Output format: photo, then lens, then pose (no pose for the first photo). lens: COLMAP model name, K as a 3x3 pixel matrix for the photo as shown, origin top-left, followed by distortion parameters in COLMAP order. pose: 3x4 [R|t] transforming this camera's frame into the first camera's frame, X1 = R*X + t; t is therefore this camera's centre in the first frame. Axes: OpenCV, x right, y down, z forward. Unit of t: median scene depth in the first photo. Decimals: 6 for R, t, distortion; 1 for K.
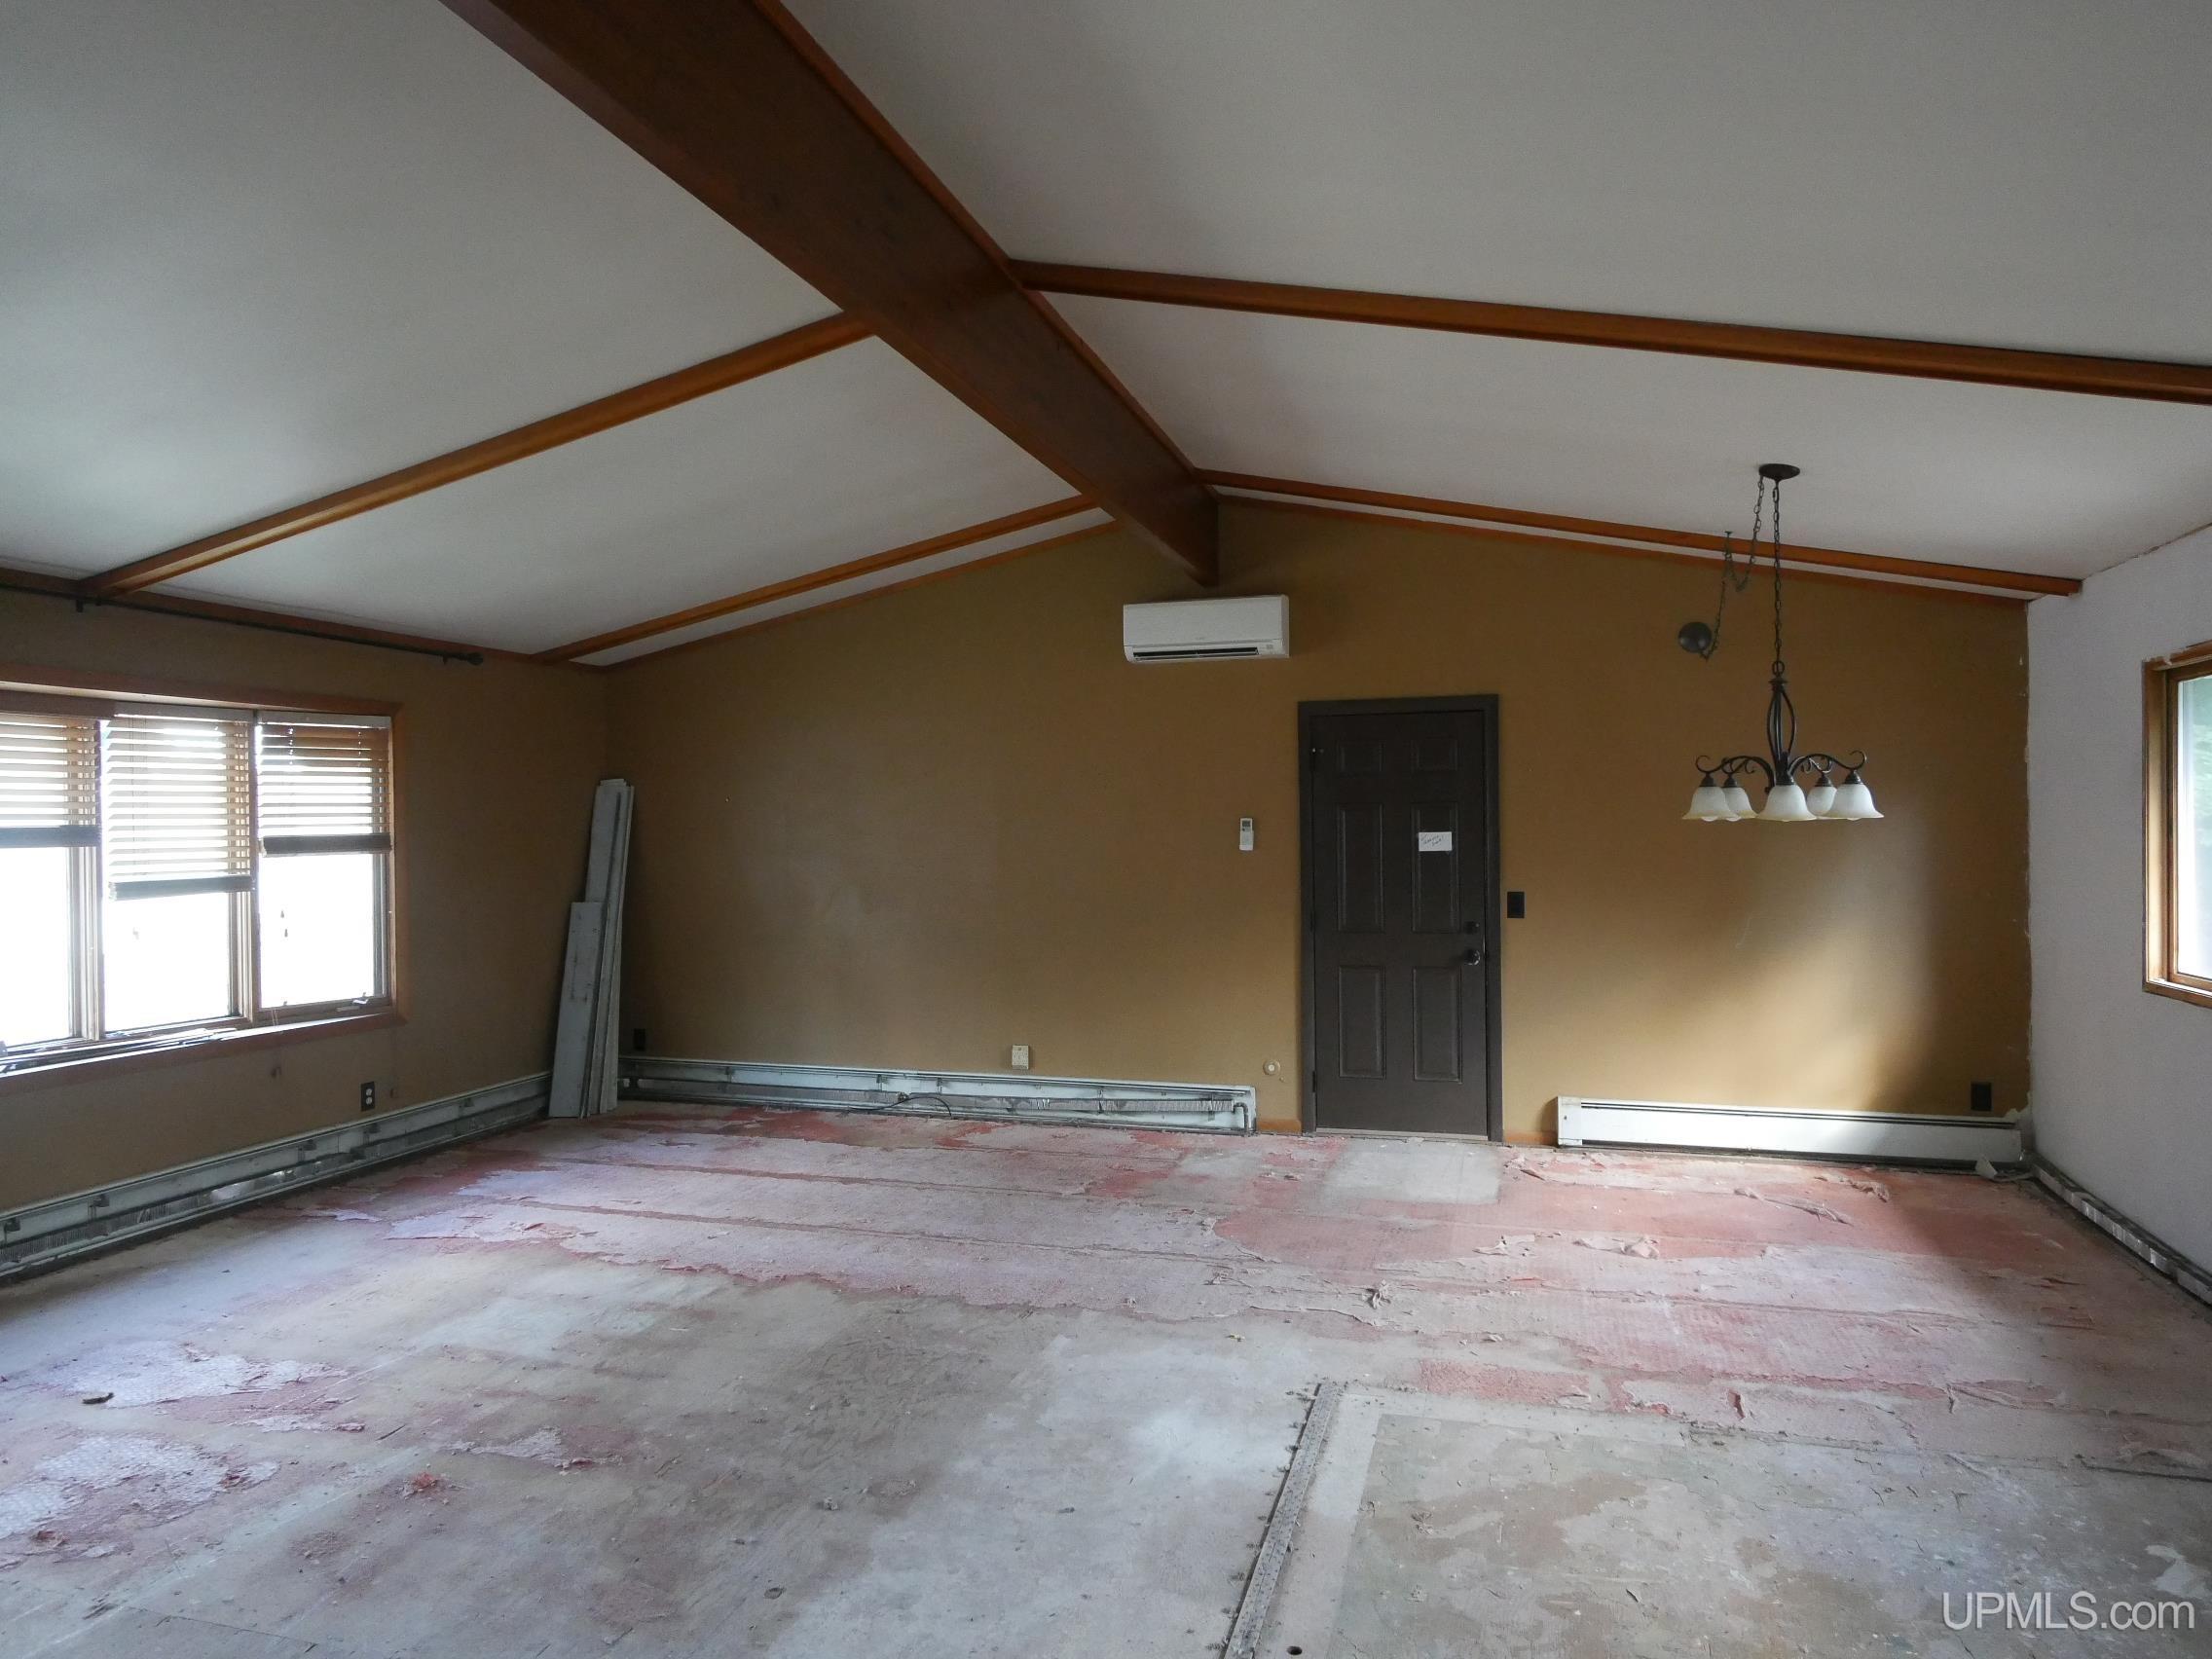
lens RADIAL K [[1395.3, 0, 1101.9], [0, 1395.3, 828.8], [0, 0, 1]] dist [0.001747, -0.000330]
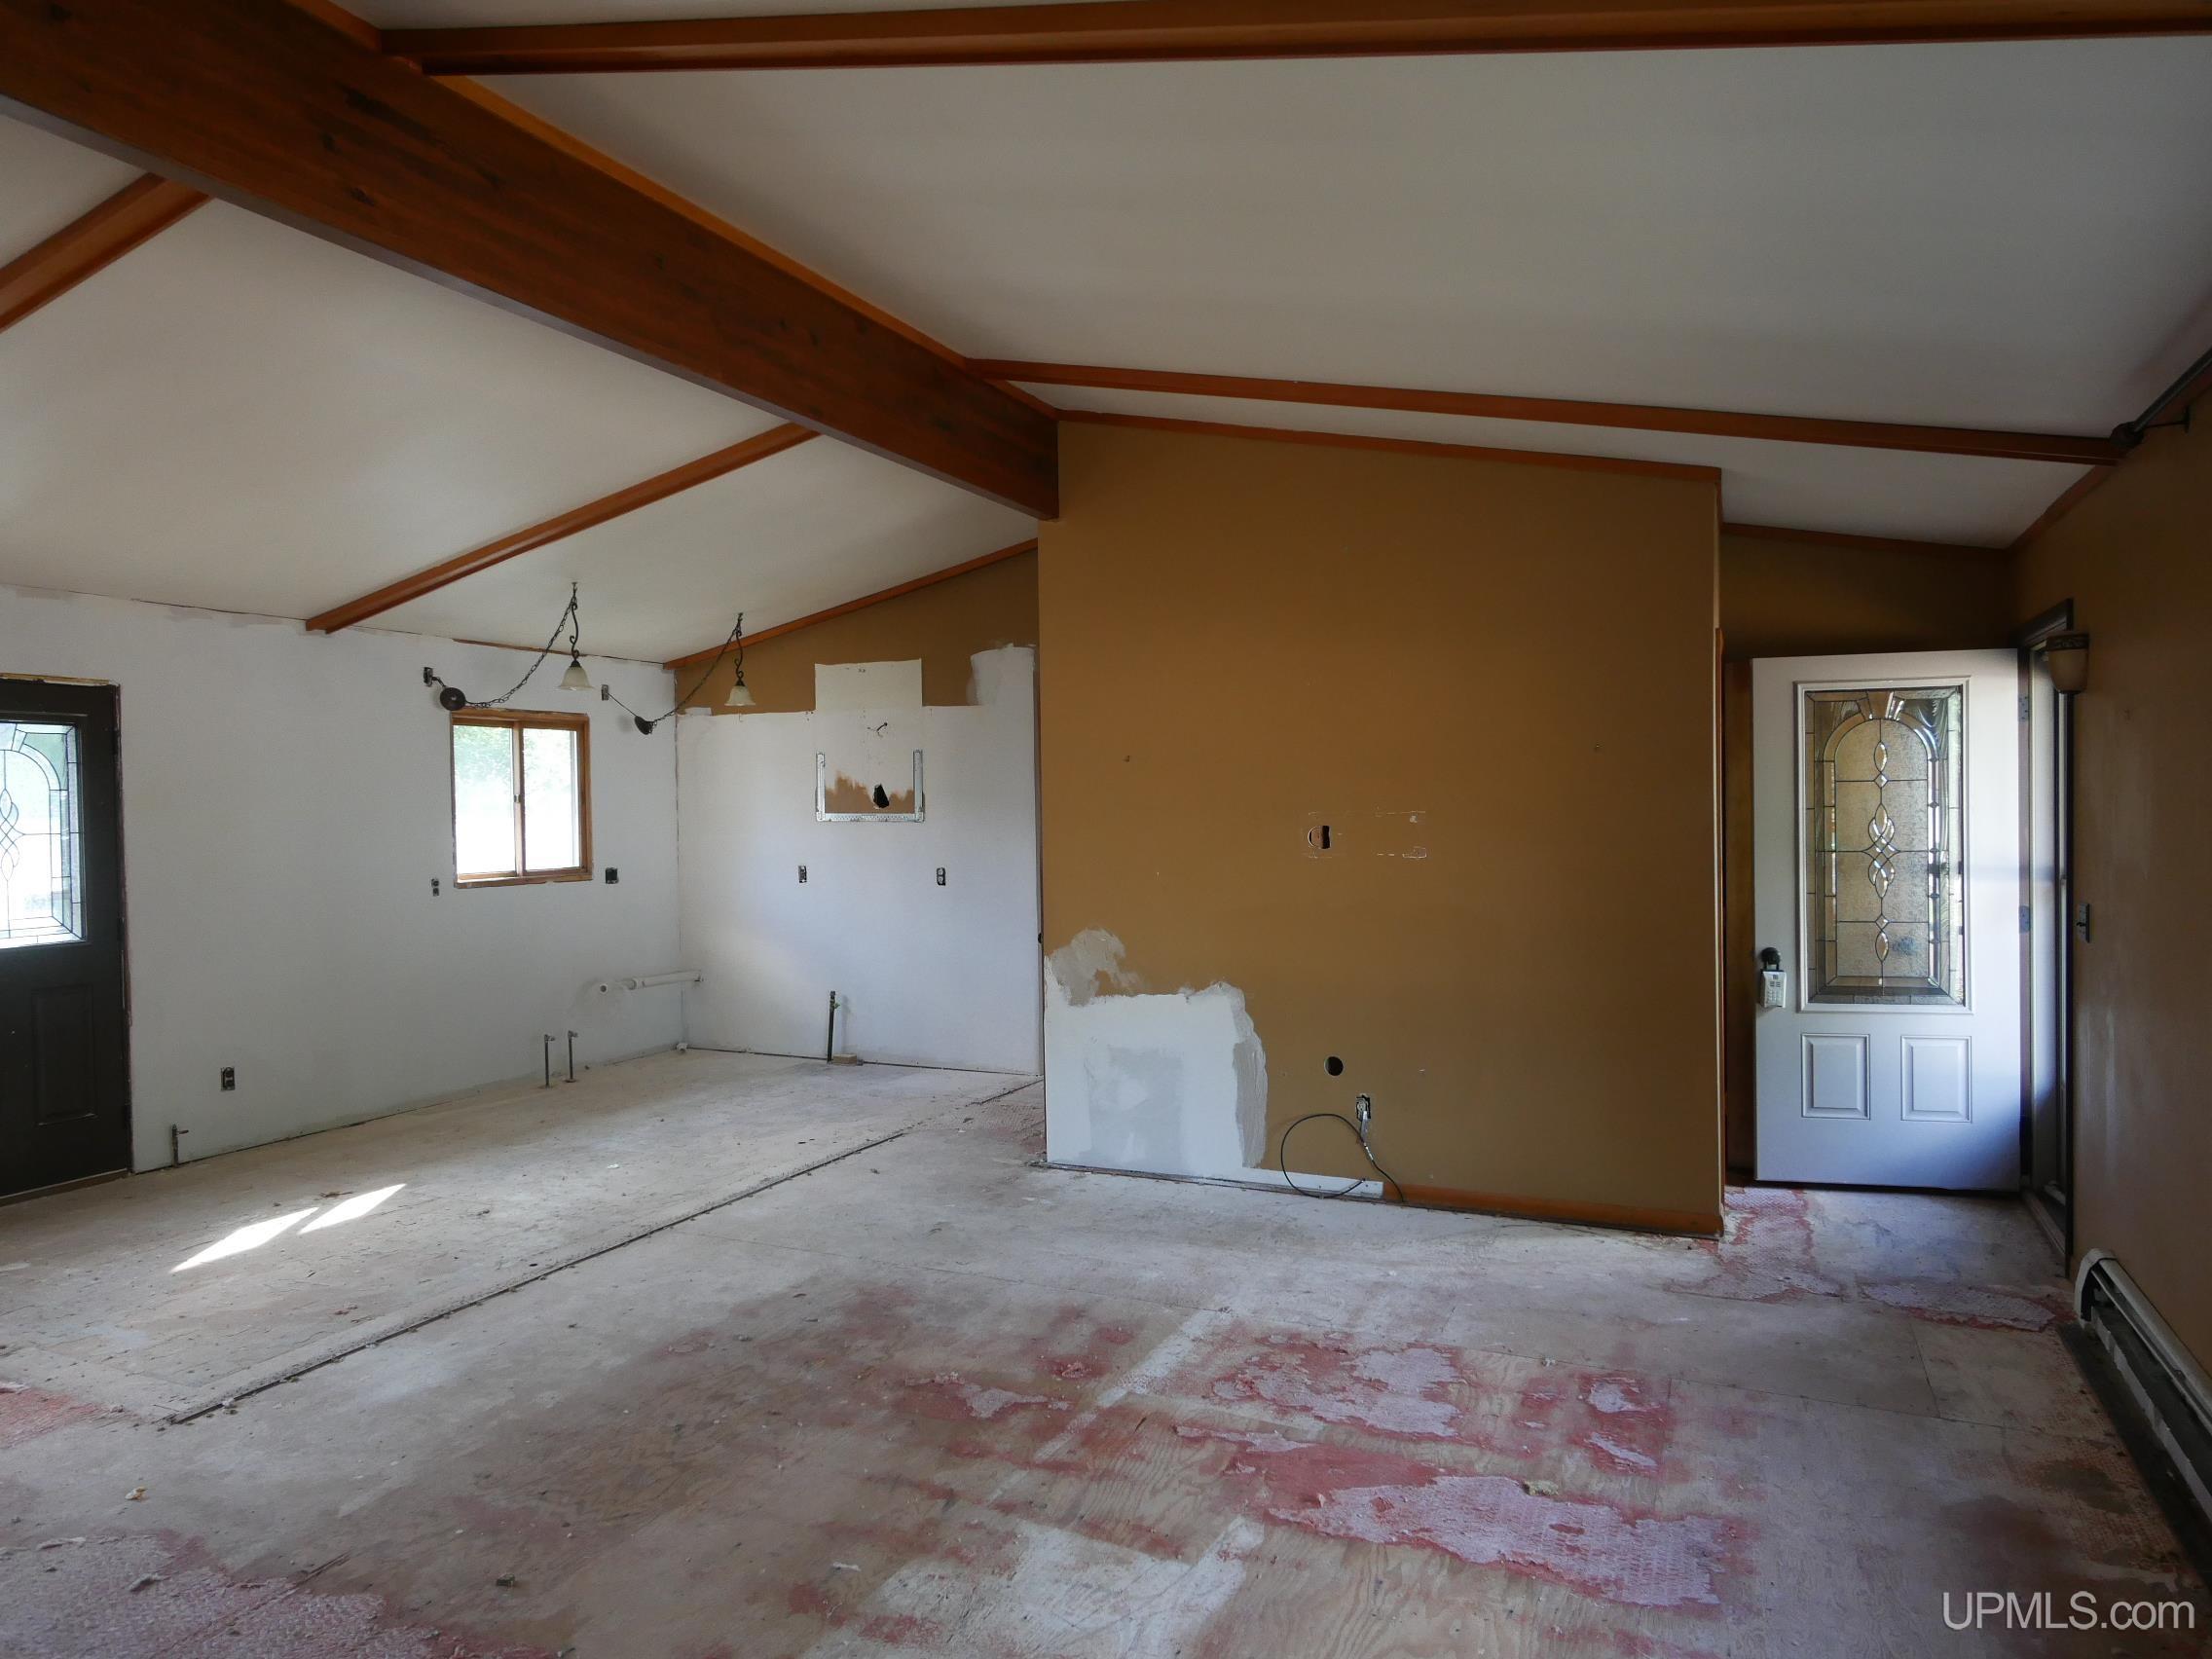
lens RADIAL K [[1410.6, 0, 1101.0], [0, 1410.6, 829.2], [0, 0, 1]] dist [-0.002652, 0.000624]
pose [[-0.990132, 0.019489, 0.138778, -0.453412], [0.022343, 0.999569, 0.019036, 0.000866], [-0.138347, 0.021949, -0.990141, 1.423328]]
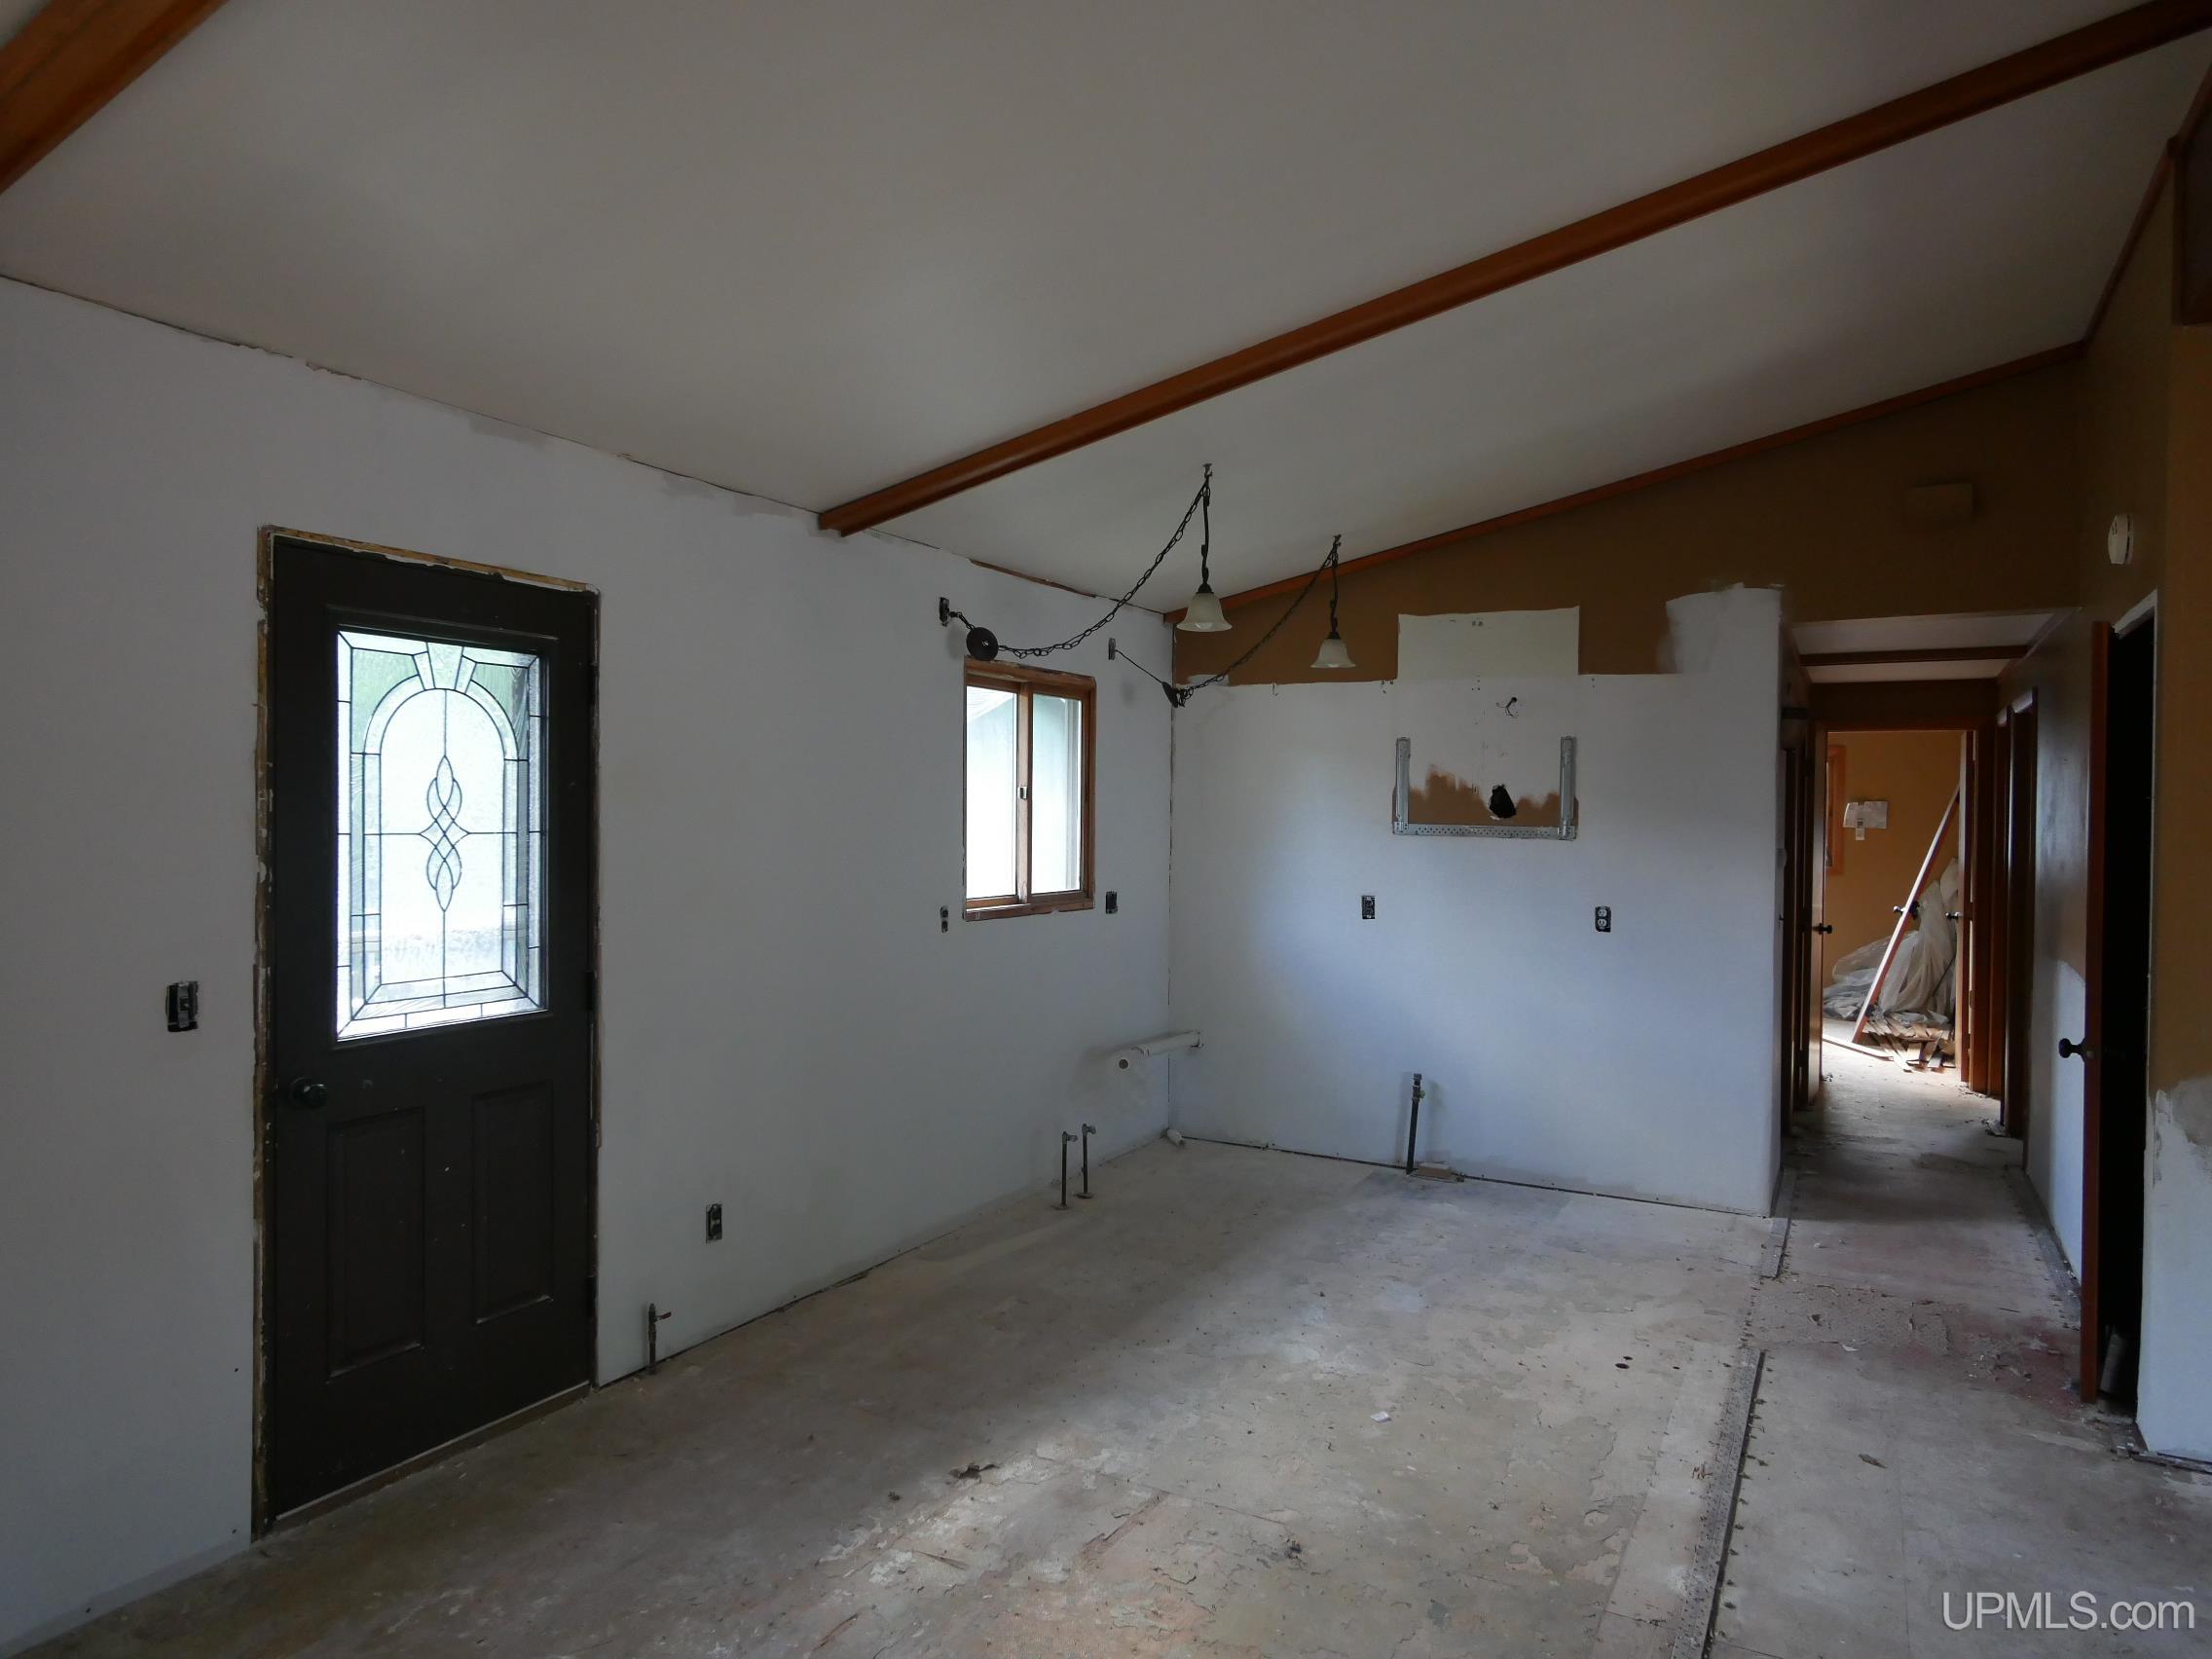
lens RADIAL K [[1395.3, 0, 1101.9], [0, 1395.3, 828.8], [0, 0, 1]] dist [0.001747, -0.000330]
pose [[-0.978051, -0.005248, 0.208300, 0.136886], [-0.002463, 0.999904, 0.013629, -0.004672], [-0.208351, 0.012817, -0.977970, 1.003023]]
